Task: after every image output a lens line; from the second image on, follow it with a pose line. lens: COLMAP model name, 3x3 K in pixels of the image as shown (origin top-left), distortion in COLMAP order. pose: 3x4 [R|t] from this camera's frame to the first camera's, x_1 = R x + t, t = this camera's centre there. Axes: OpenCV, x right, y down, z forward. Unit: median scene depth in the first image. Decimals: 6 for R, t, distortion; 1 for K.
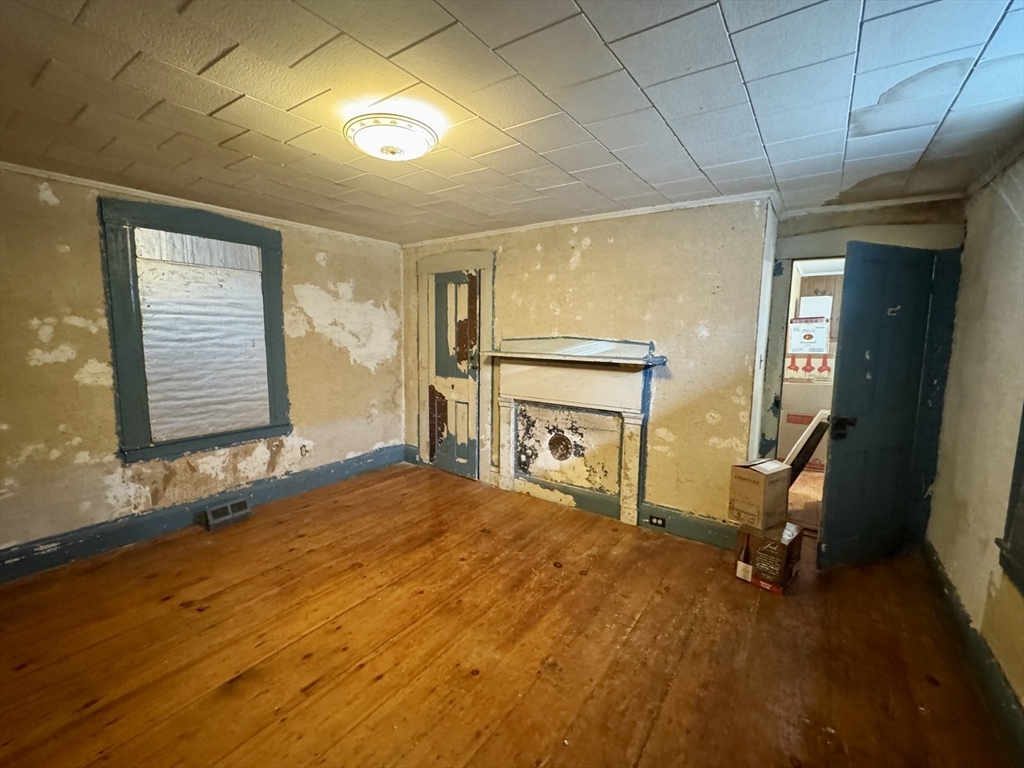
lens RADIAL K [[435.7, 0, 512.2], [0, 435.7, 382.2], [0, 0, 1]] dist [-0.004734, -0.000069]
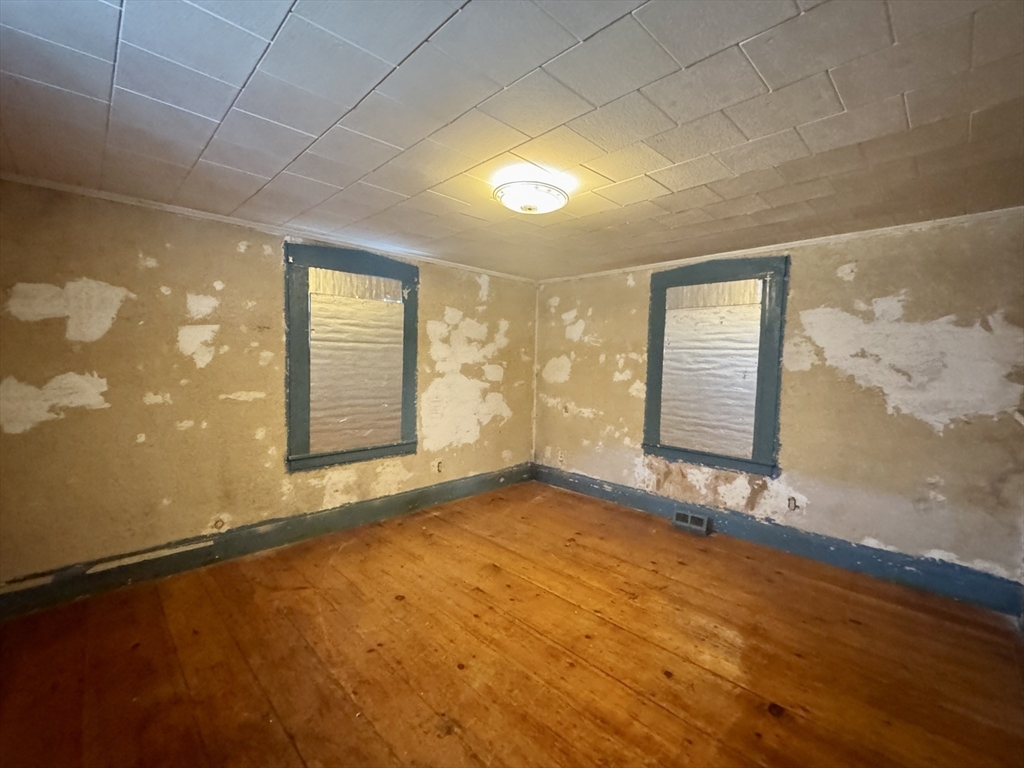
lens RADIAL K [[435.7, 0, 510.8], [0, 435.7, 384.0], [0, 0, 1]] dist [-0.004734, -0.000069]
pose [[-0.180914, 0.041486, -0.982624, 0.507465], [-0.134709, 0.988648, 0.066542, -0.064646], [0.974230, 0.144407, -0.173272, 0.659596]]
